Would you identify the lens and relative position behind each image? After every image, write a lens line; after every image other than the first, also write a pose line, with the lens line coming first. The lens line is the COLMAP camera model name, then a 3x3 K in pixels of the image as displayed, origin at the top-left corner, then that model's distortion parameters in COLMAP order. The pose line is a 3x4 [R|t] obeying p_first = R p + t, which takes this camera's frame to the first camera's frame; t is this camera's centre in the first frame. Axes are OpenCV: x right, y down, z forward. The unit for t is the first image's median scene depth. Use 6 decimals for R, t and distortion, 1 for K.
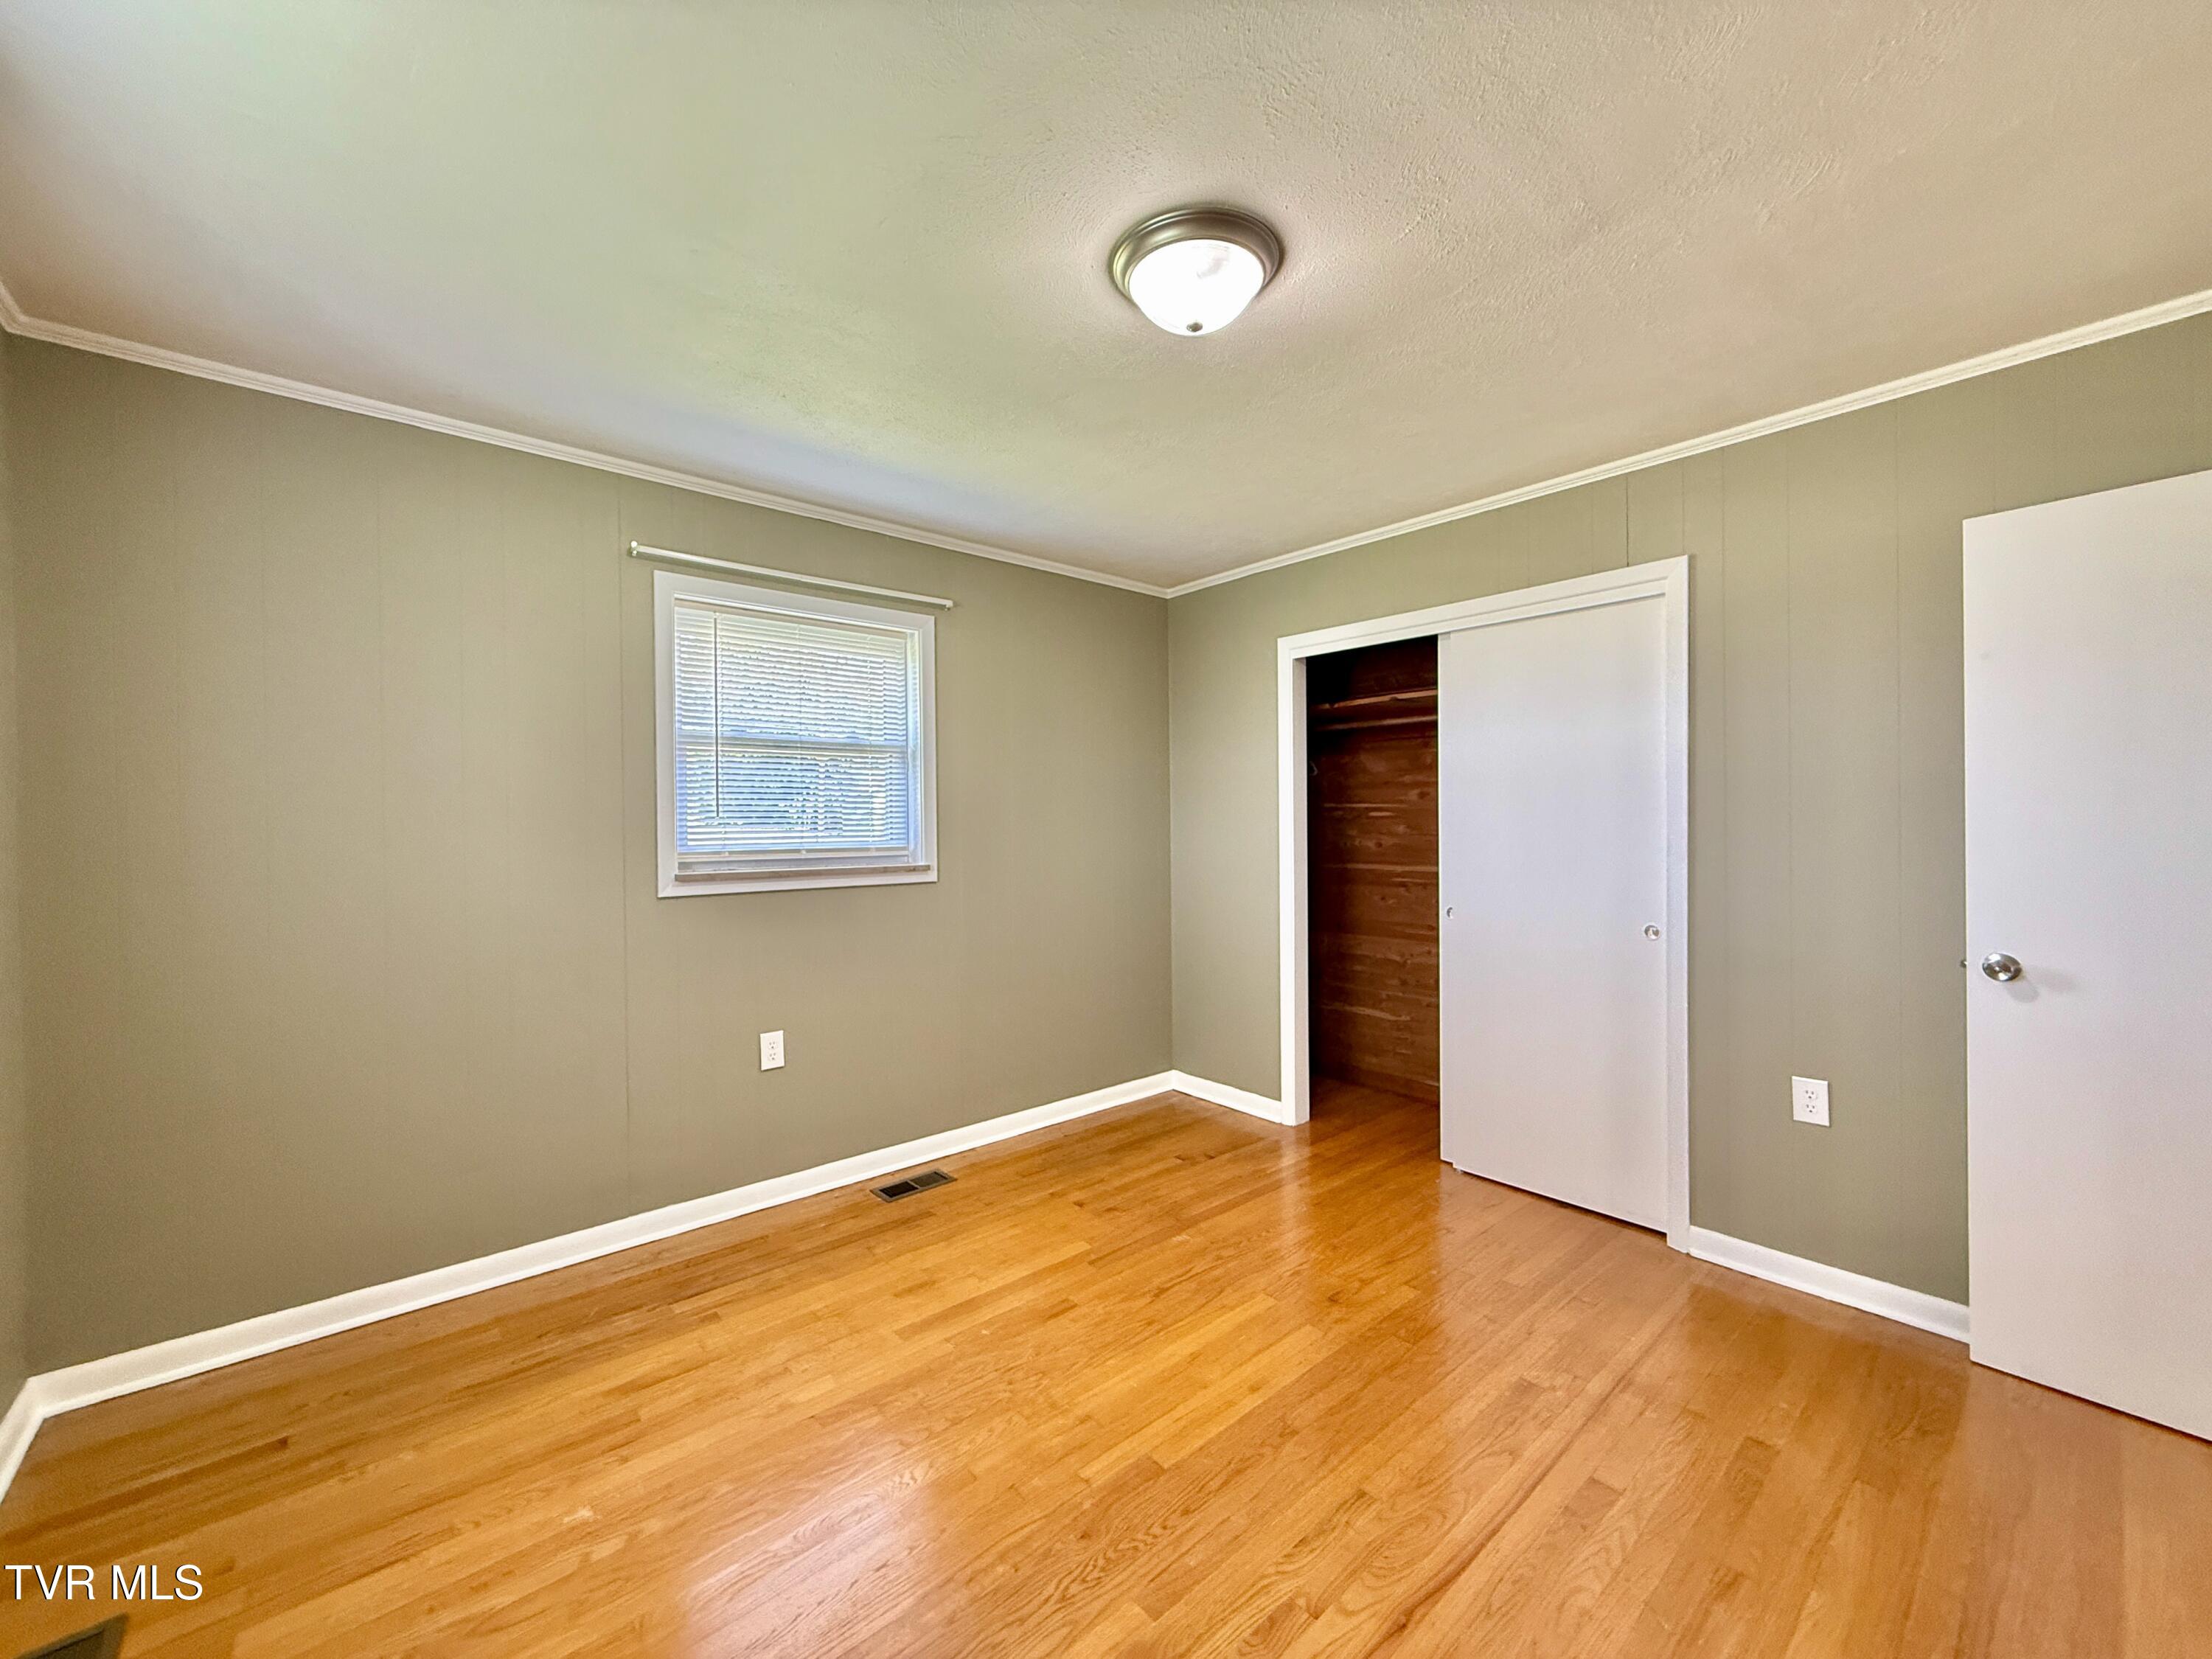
lens RADIAL K [[885.1, 0, 1091.0], [0, 885.1, 829.5], [0, 0, 1]] dist [0.000517, 0.000059]
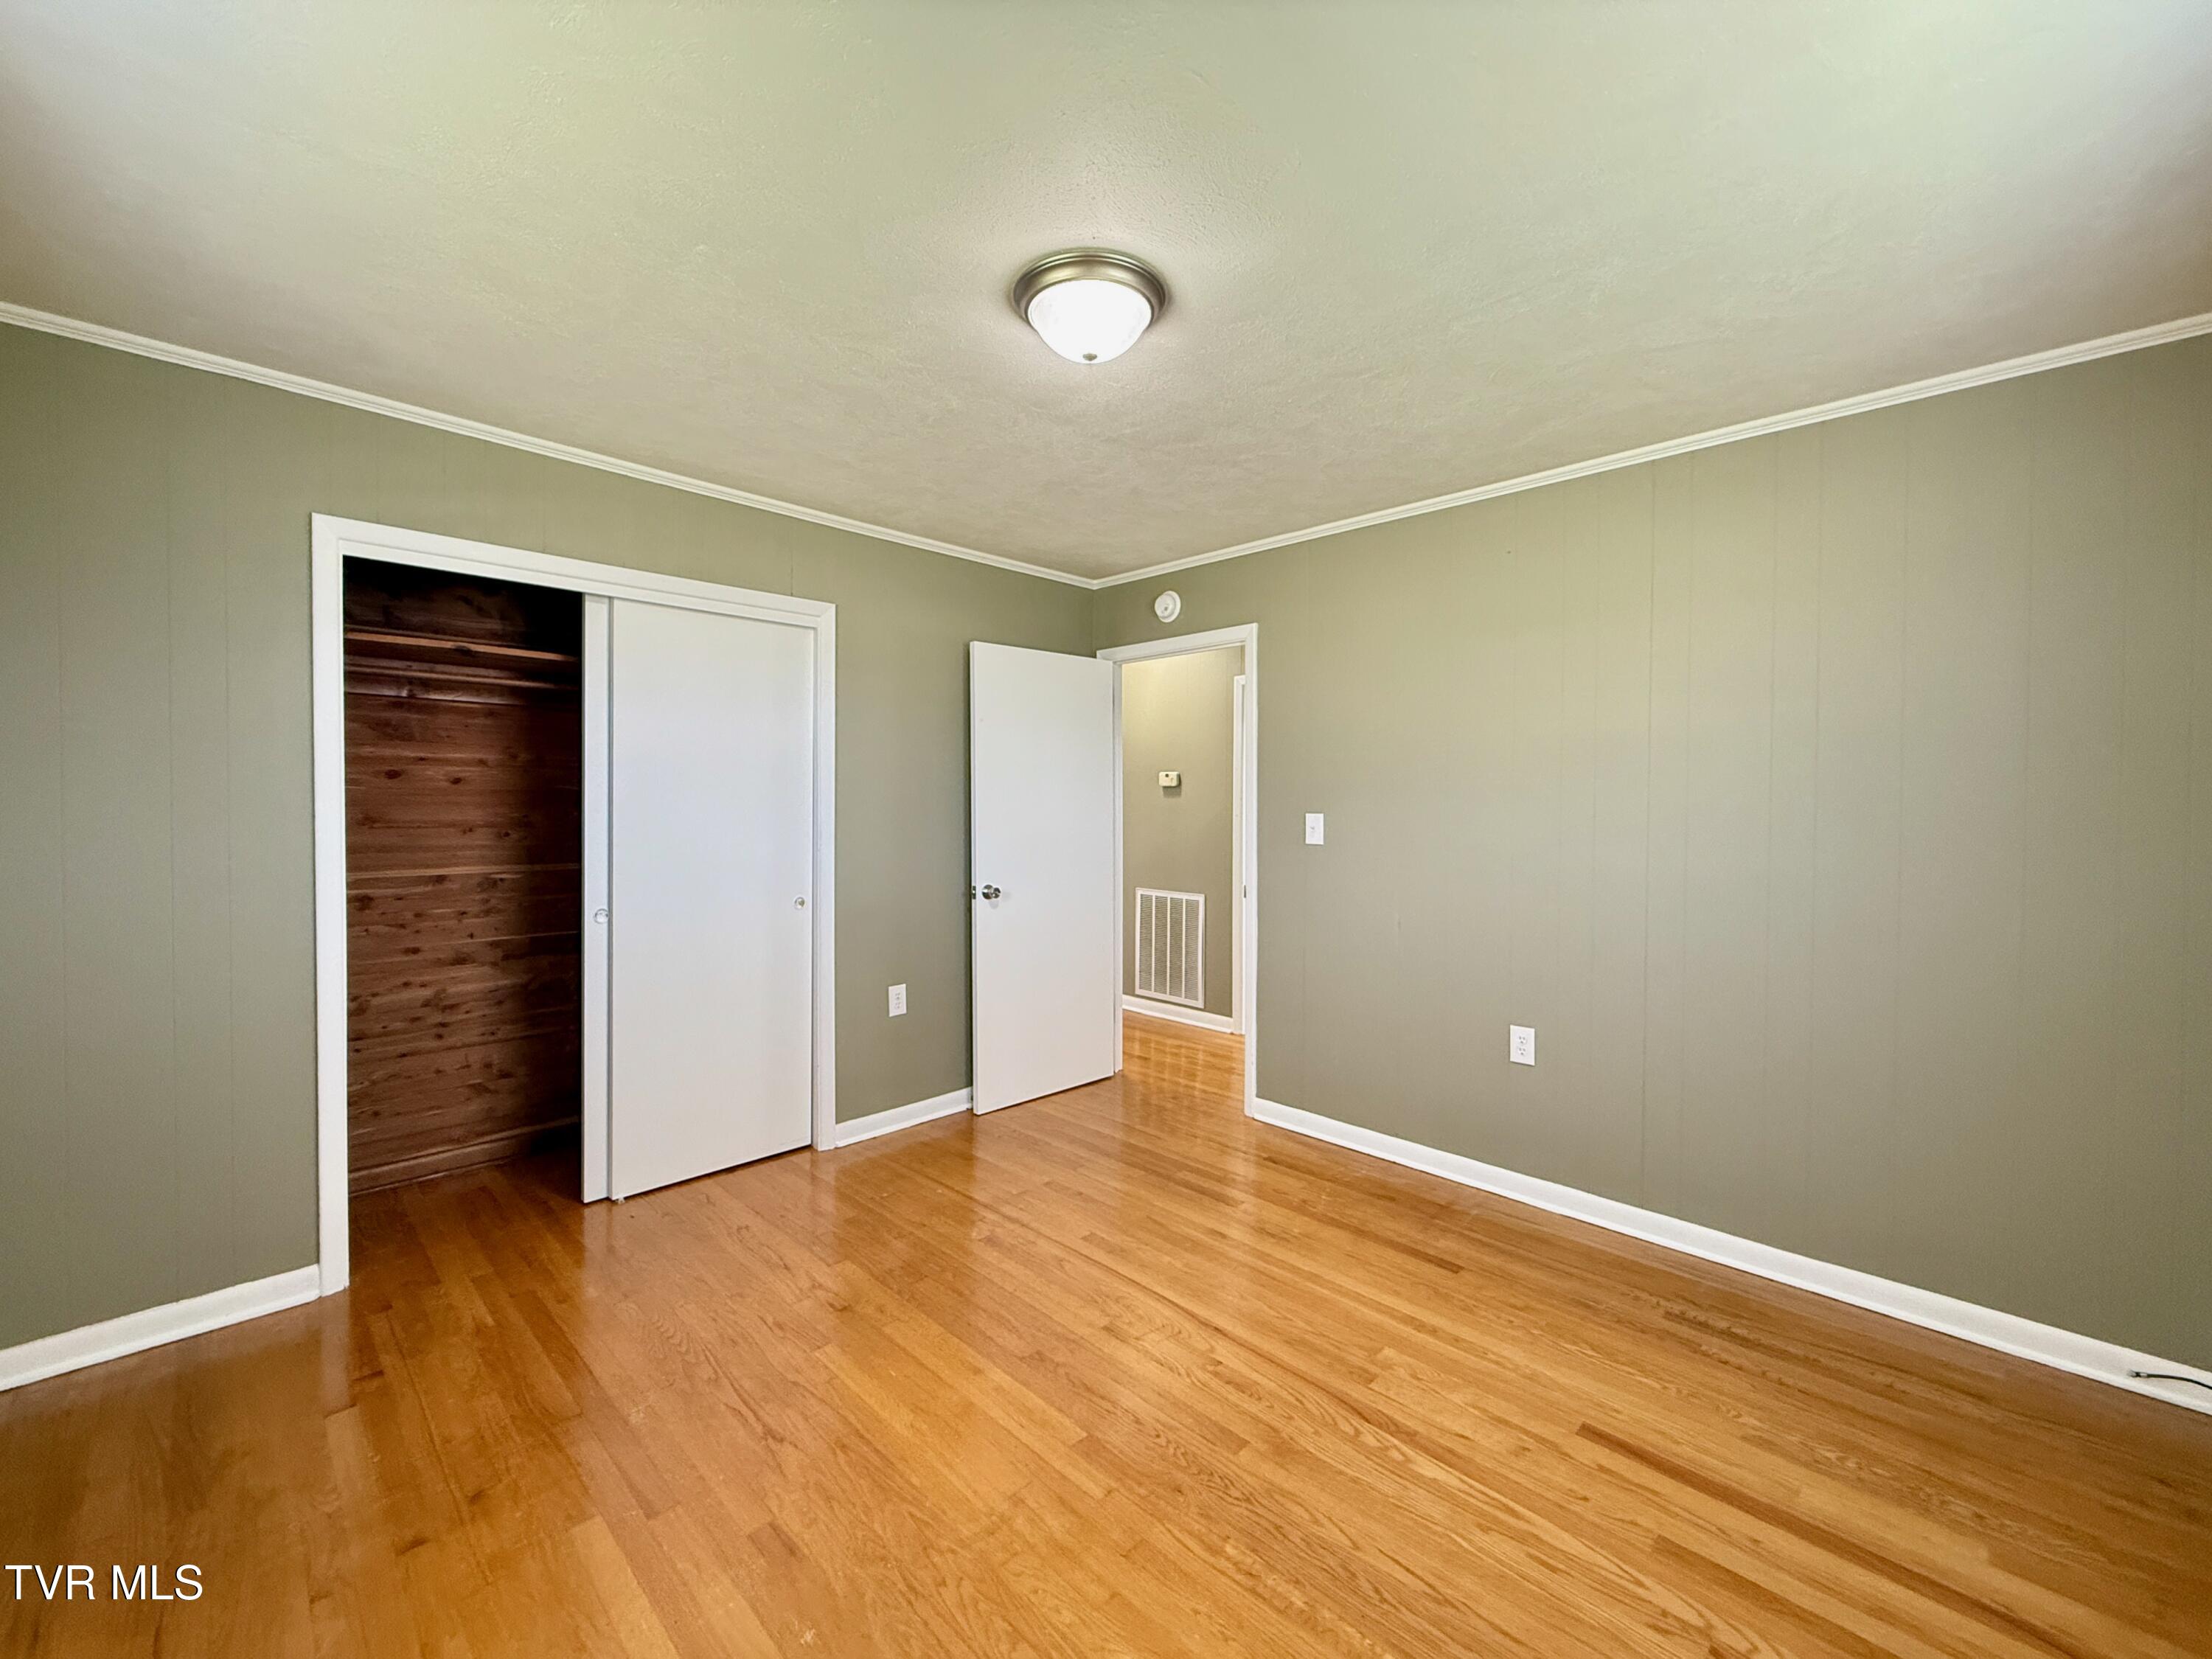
lens RADIAL K [[883.2, 0, 1111.8], [0, 883.2, 817.6], [0, 0, 1]] dist [-0.000055, 0.000160]
pose [[-0.090712, -0.007564, 0.995848, -0.686443], [0.003659, 0.999962, 0.007929, -0.010469], [-0.995870, 0.004363, -0.090681, 0.768107]]
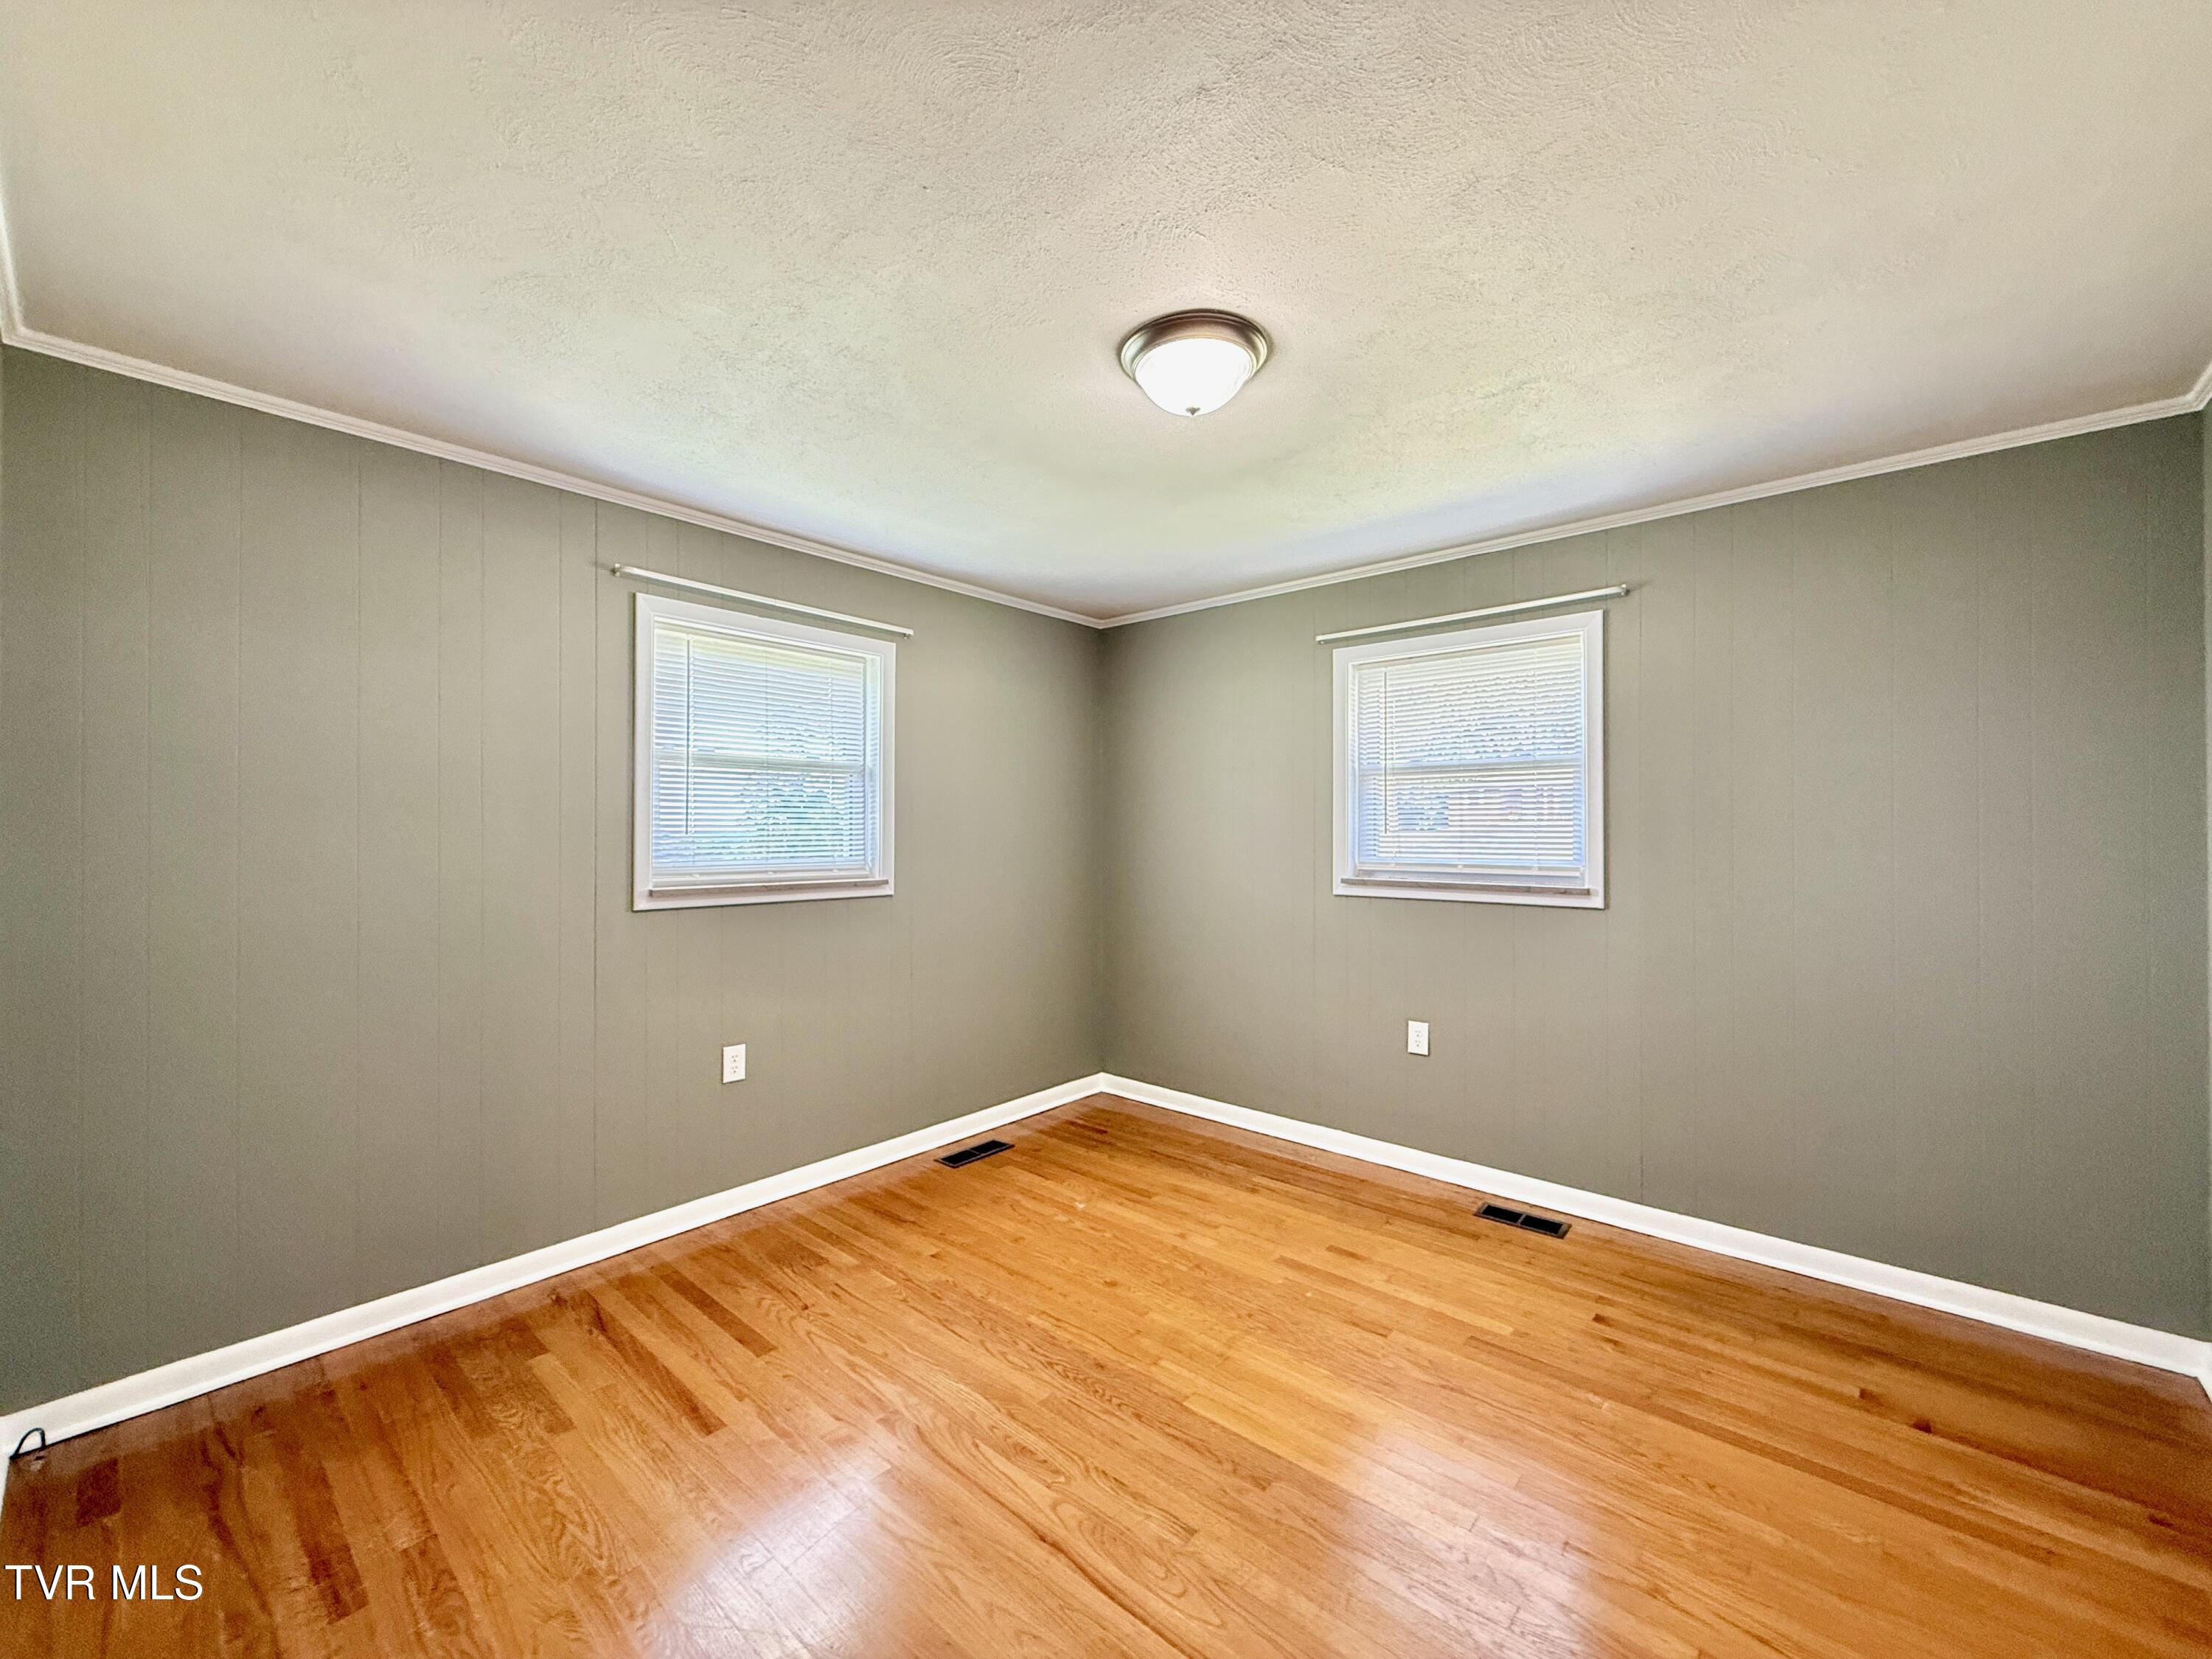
lens RADIAL K [[885.1, 0, 1091.0], [0, 885.1, 829.5], [0, 0, 1]] dist [0.000517, 0.000059]
pose [[0.124940, 0.003784, -0.992157, 0.881742], [-0.009053, 0.999955, 0.002674, -0.024491], [0.992123, 0.008648, 0.124969, 0.527136]]
